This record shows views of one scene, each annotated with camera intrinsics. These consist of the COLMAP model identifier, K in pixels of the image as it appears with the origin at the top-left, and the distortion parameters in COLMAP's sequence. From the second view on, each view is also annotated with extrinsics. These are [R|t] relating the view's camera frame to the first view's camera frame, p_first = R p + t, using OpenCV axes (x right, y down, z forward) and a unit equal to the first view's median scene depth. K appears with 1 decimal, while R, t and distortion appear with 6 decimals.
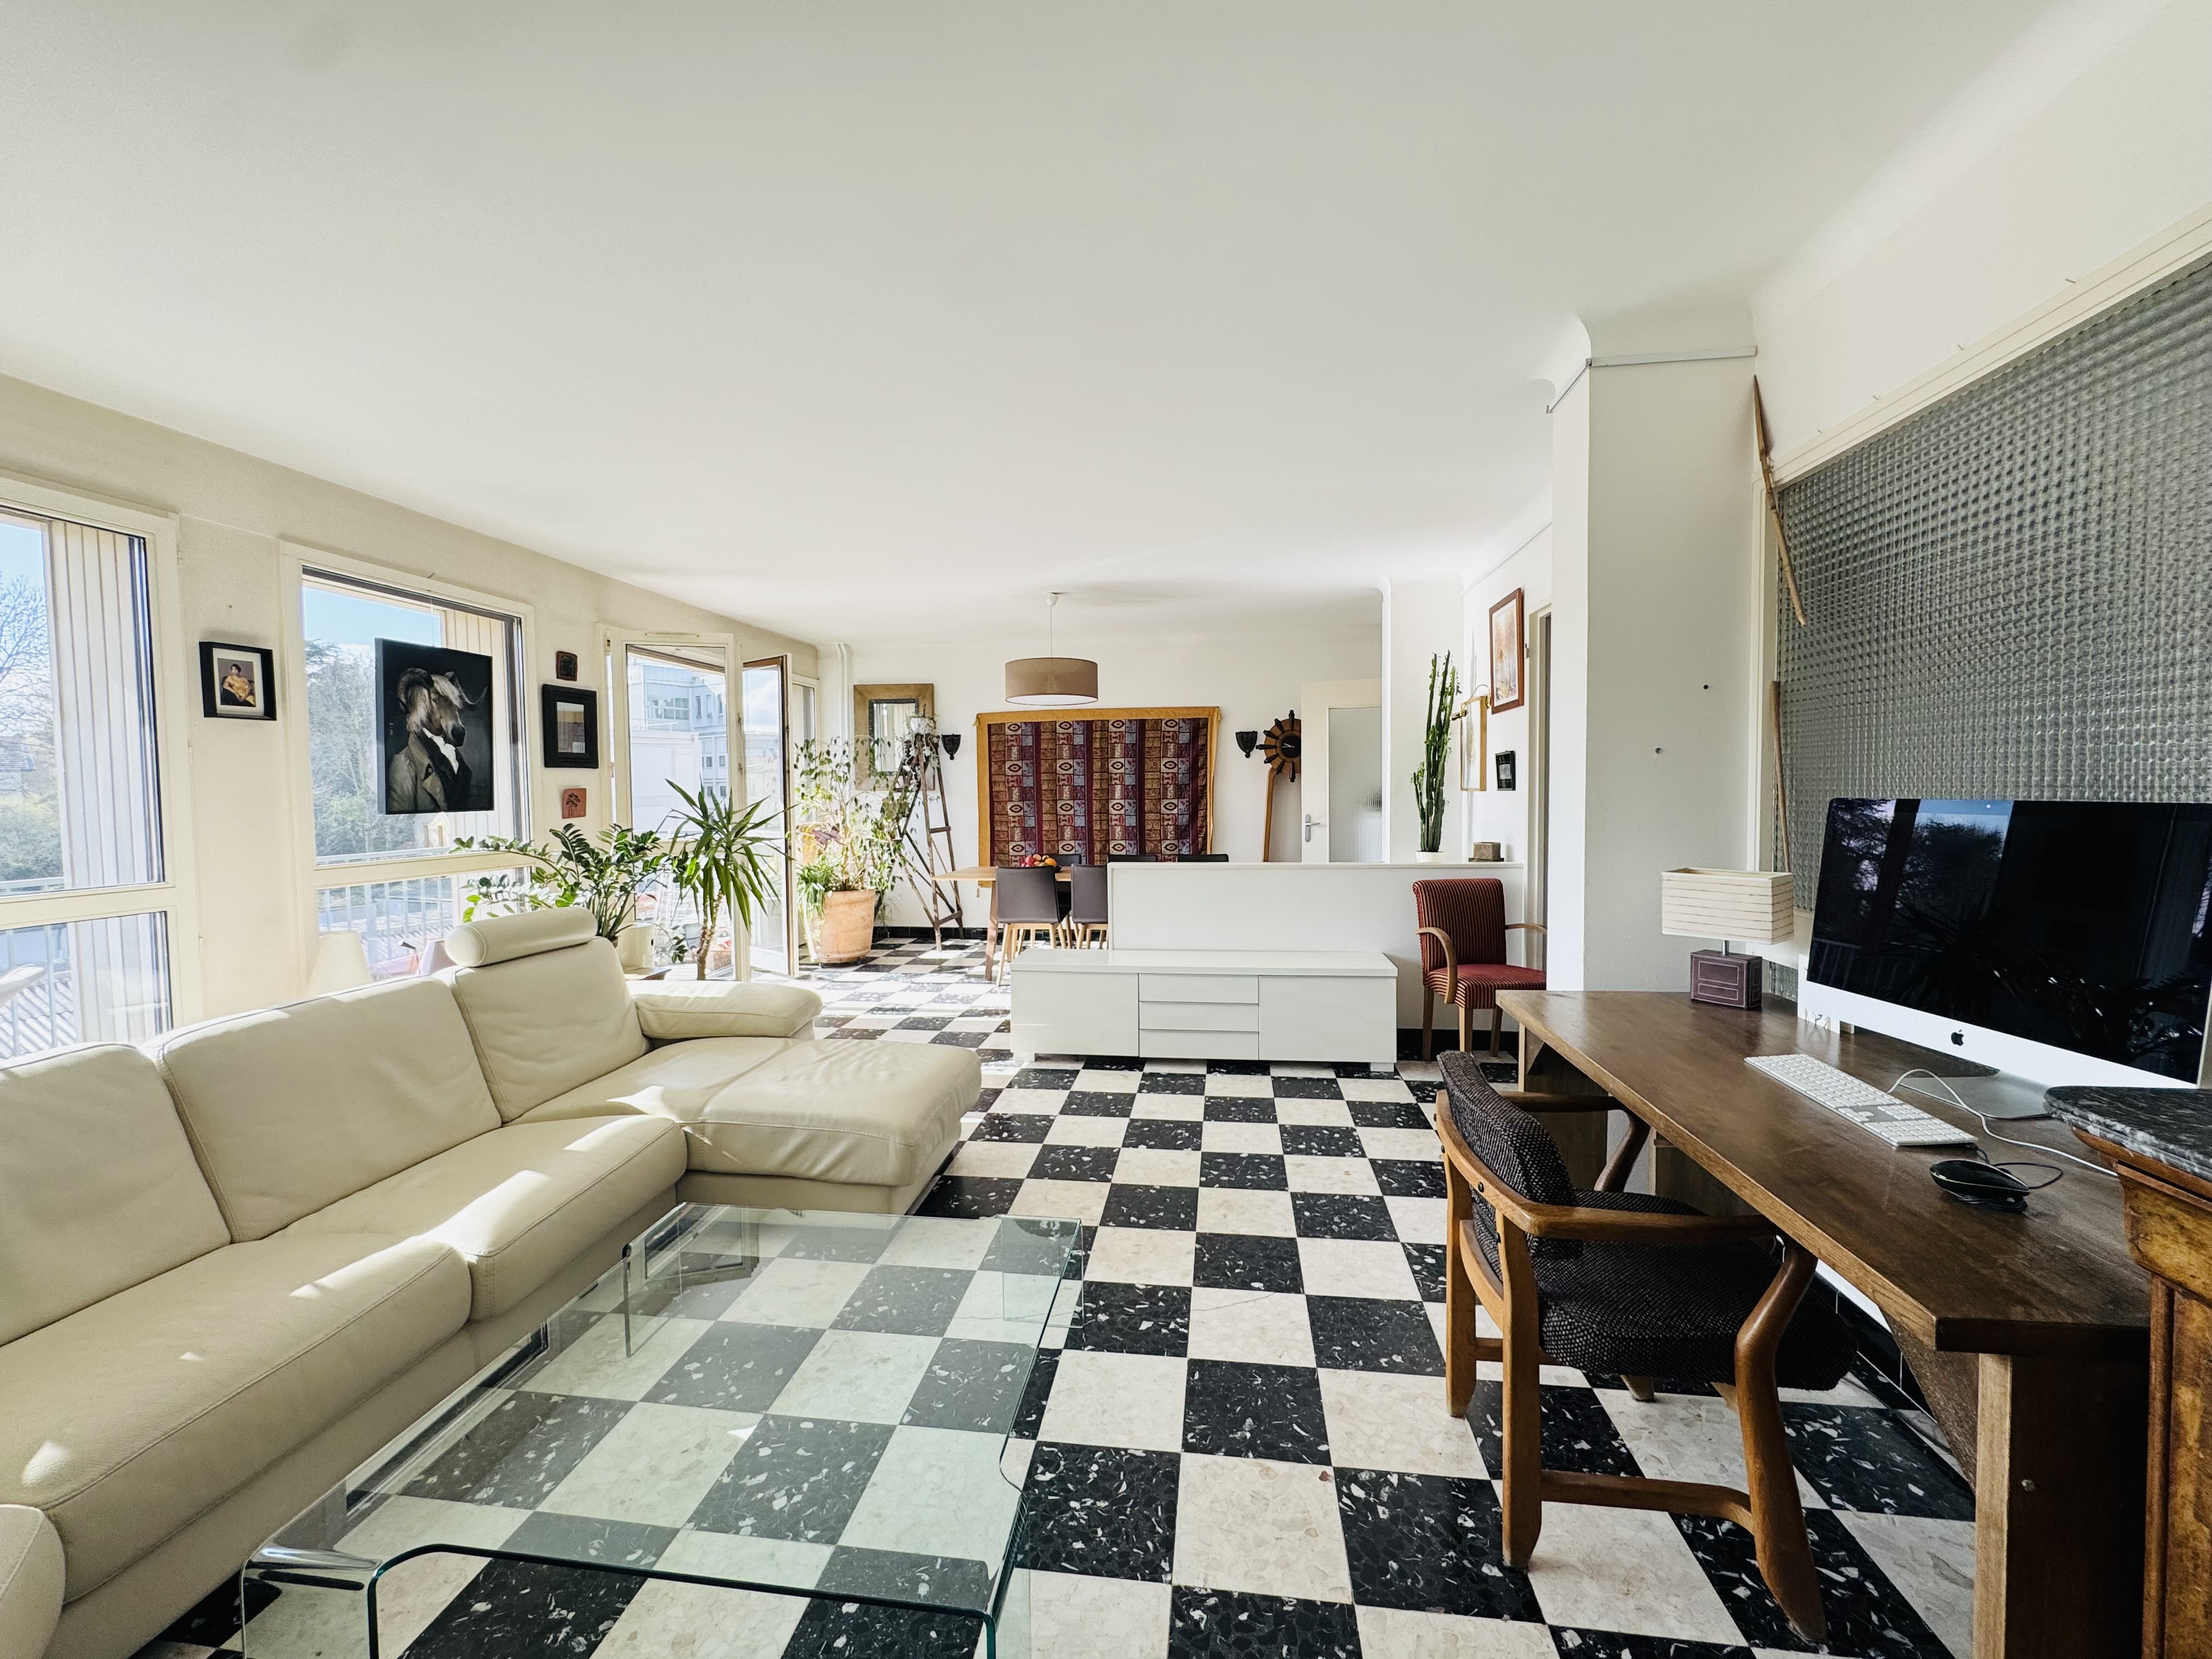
lens RADIAL K [[881.2, 0, 1103.5], [0, 881.2, 815.7], [0, 0, 1]] dist [-0.002977, -0.000387]
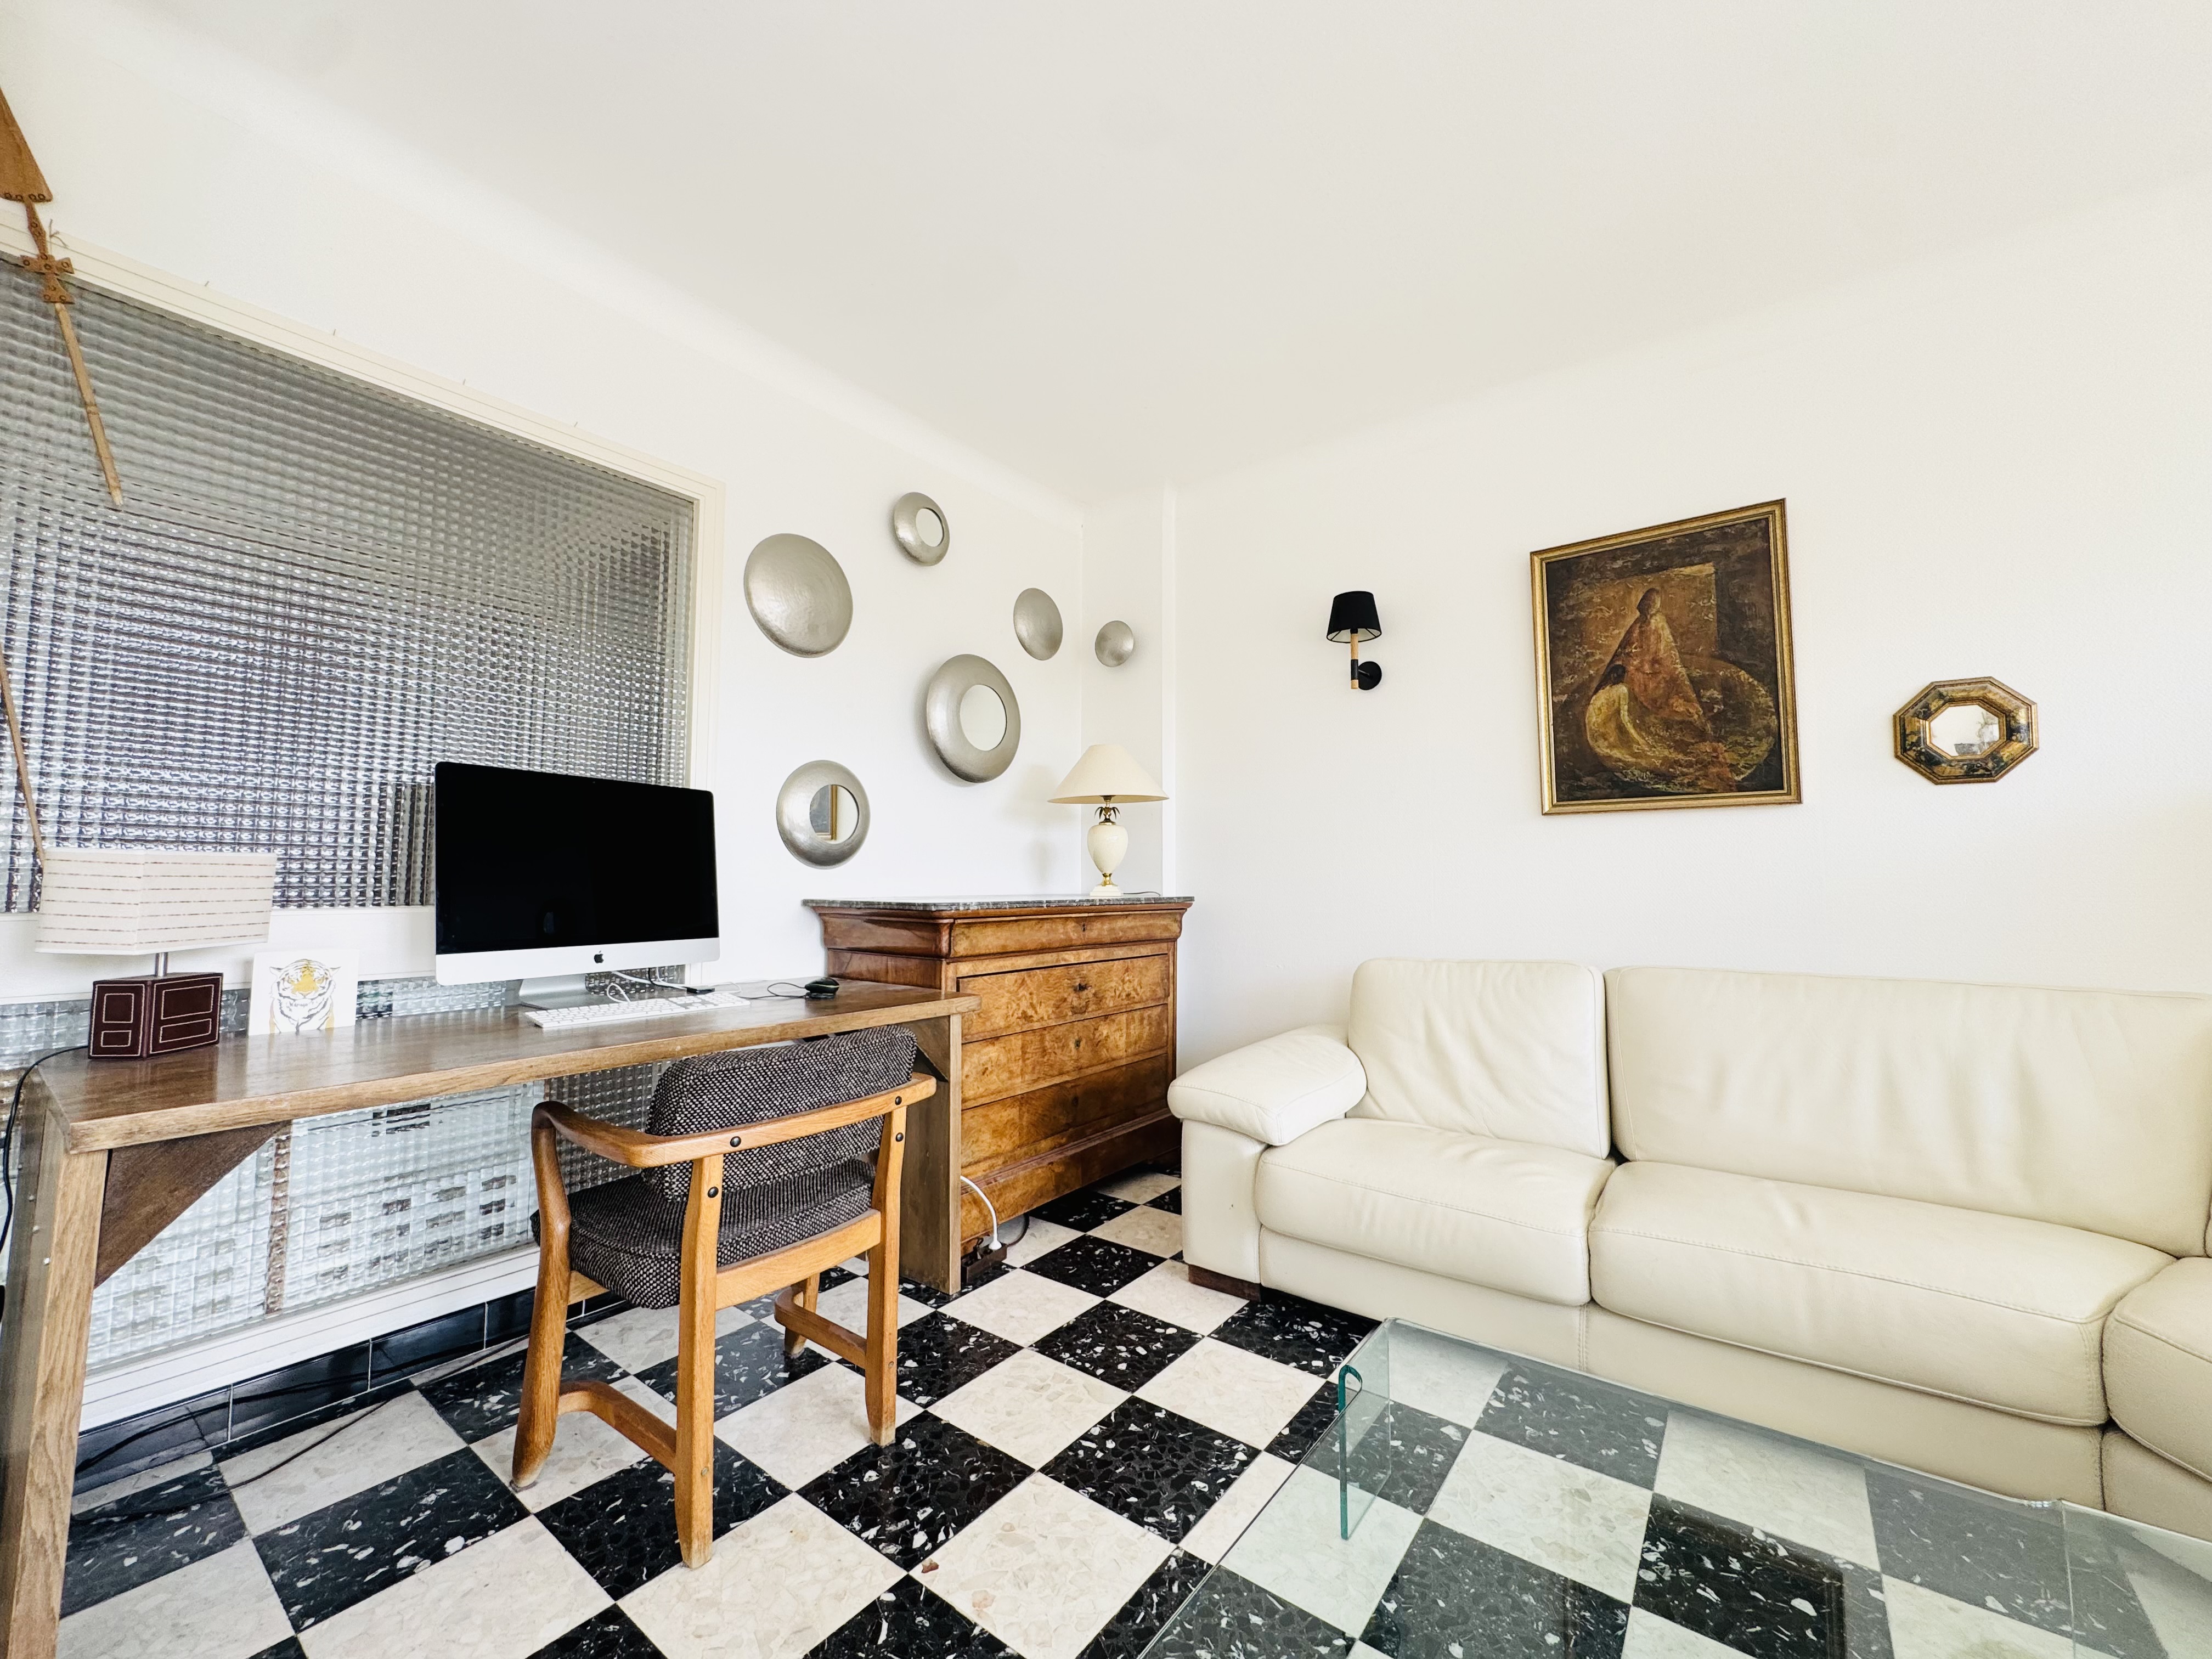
lens RADIAL K [[881.2, 0, 1109.4], [0, 881.2, 818.9], [0, 0, 1]] dist [-0.002977, -0.000387]
pose [[-0.872037, 0.045278, 0.487341, -0.318726], [0.027538, 0.998673, -0.043510, 0.118889], [-0.488664, -0.024523, -0.872127, 1.688376]]
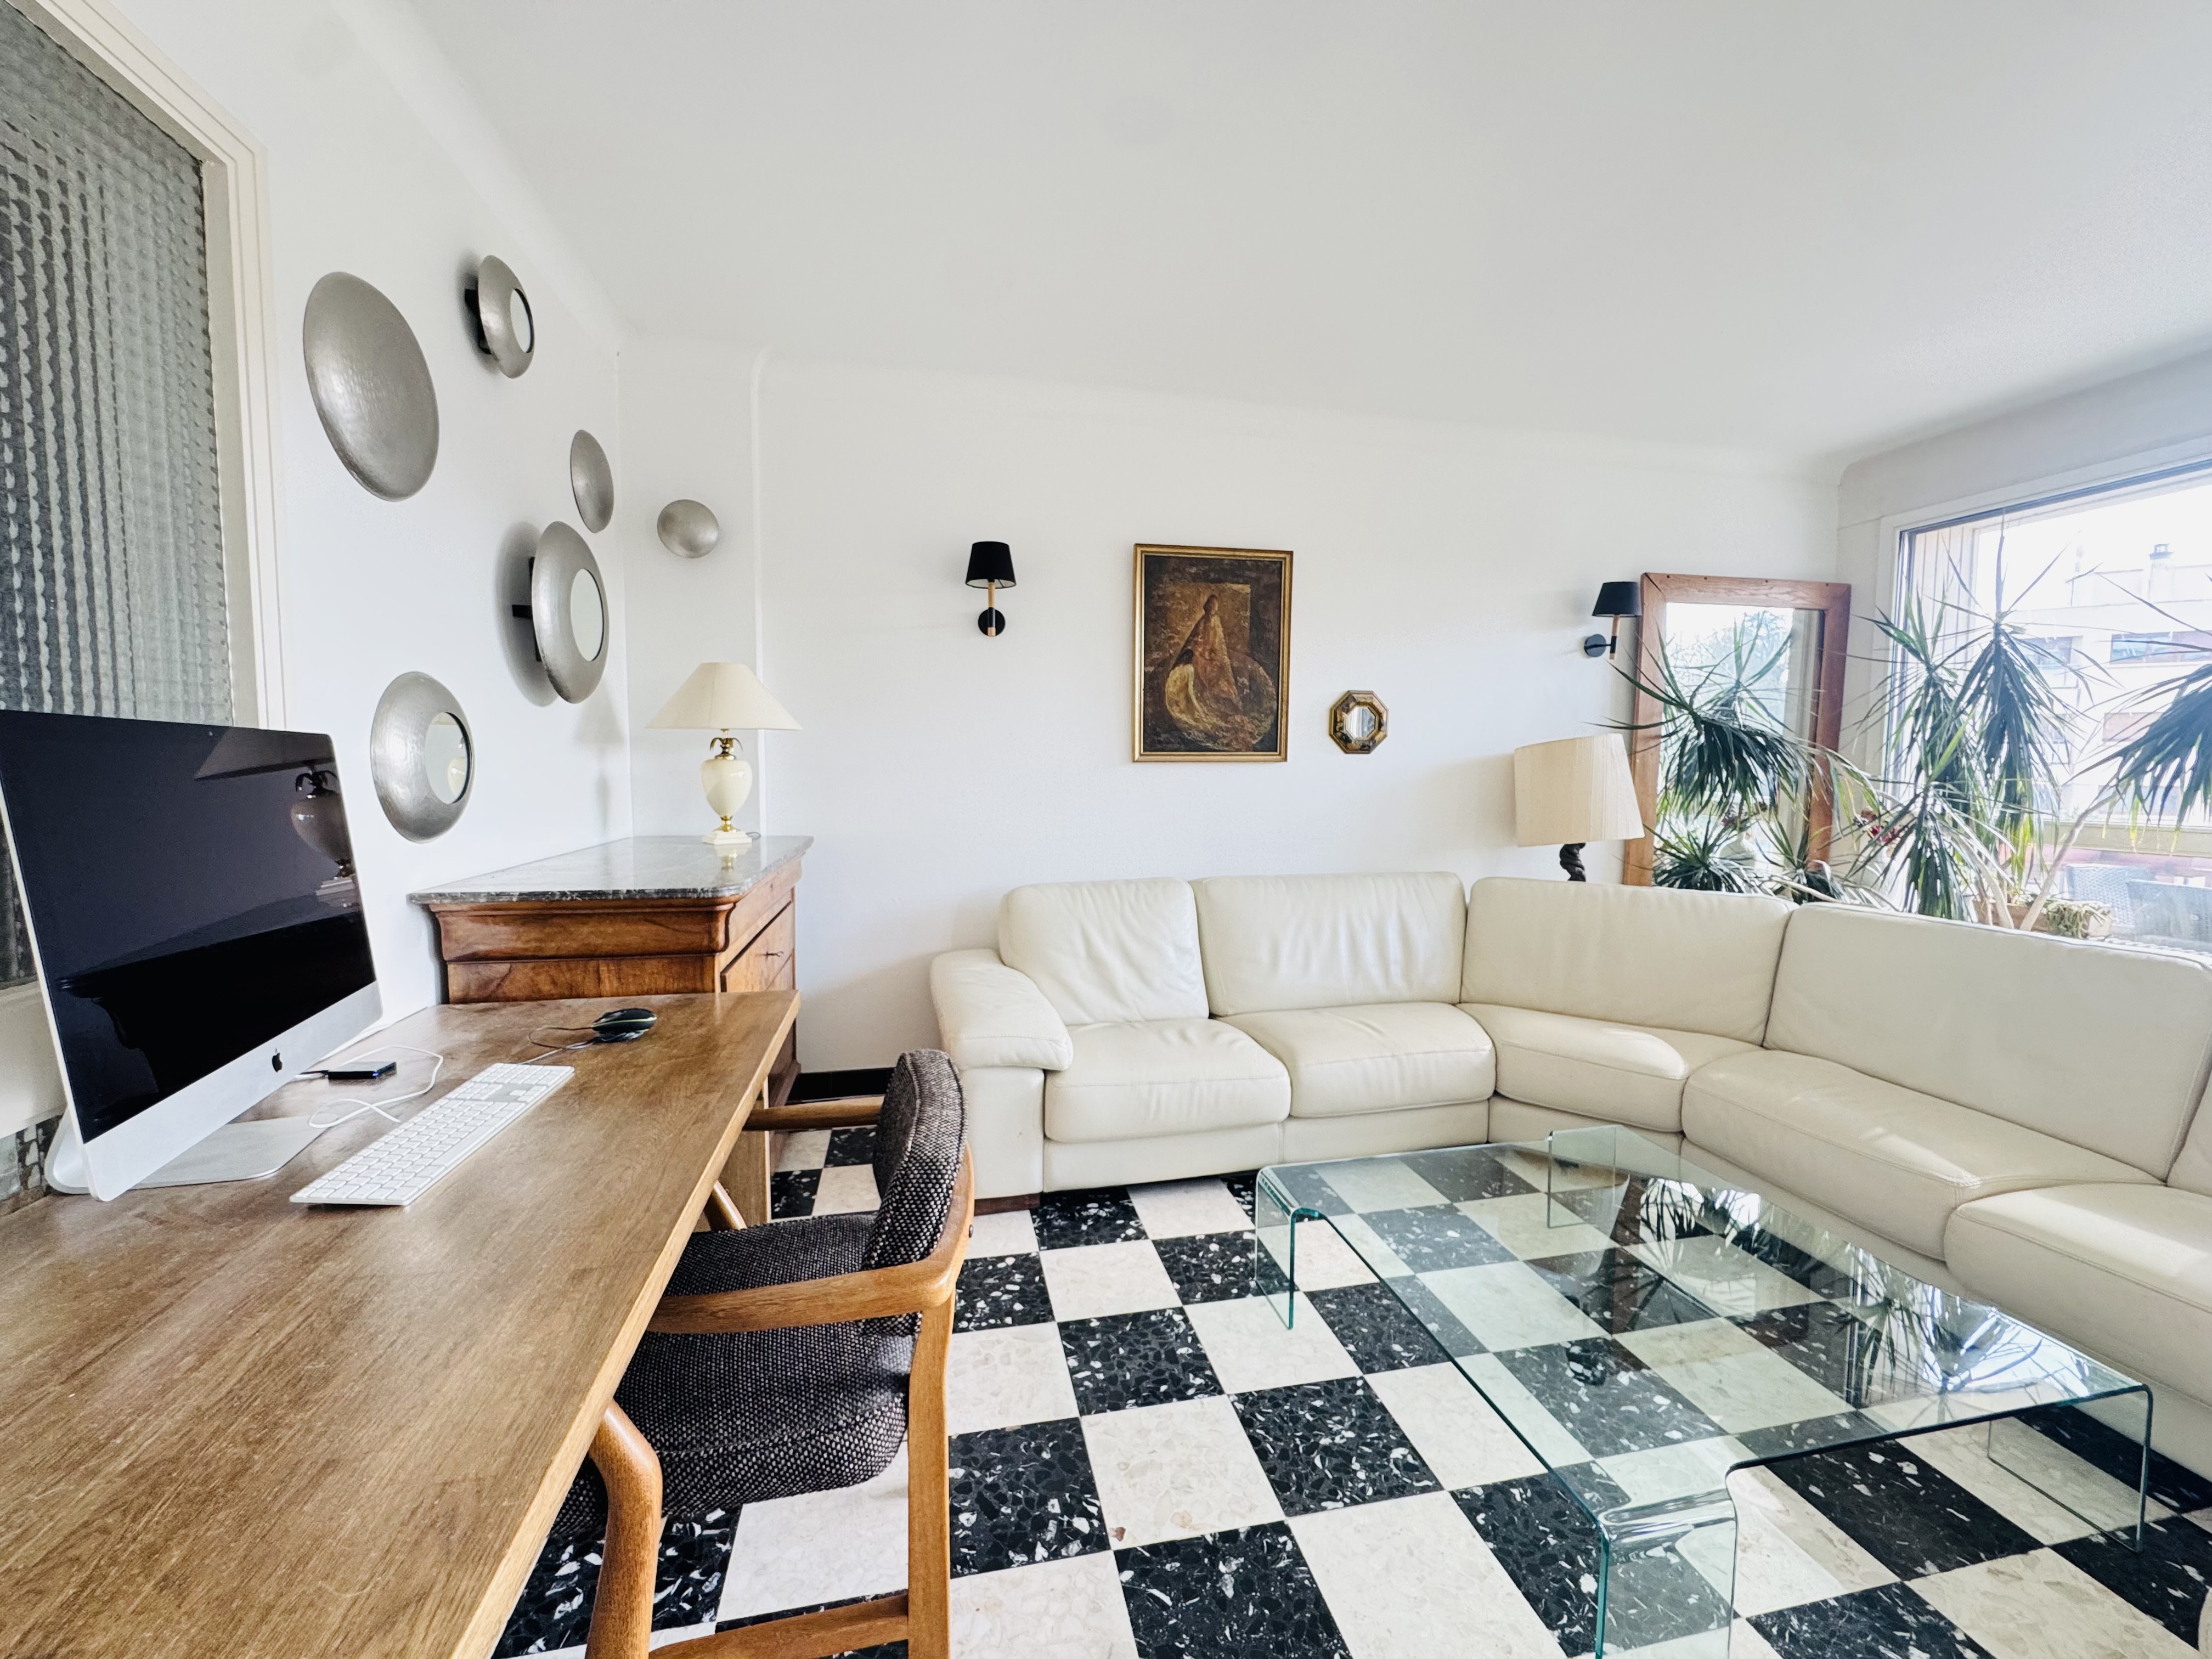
lens RADIAL K [[881.2, 0, 1101.7], [0, 881.2, 819.5], [0, 0, 1]] dist [-0.002977, -0.000387]
pose [[-0.942410, 0.029254, -0.333179, 0.547503], [-0.005481, 0.994683, 0.102840, -0.016951], [0.334416, 0.098743, -0.937238, 1.778405]]
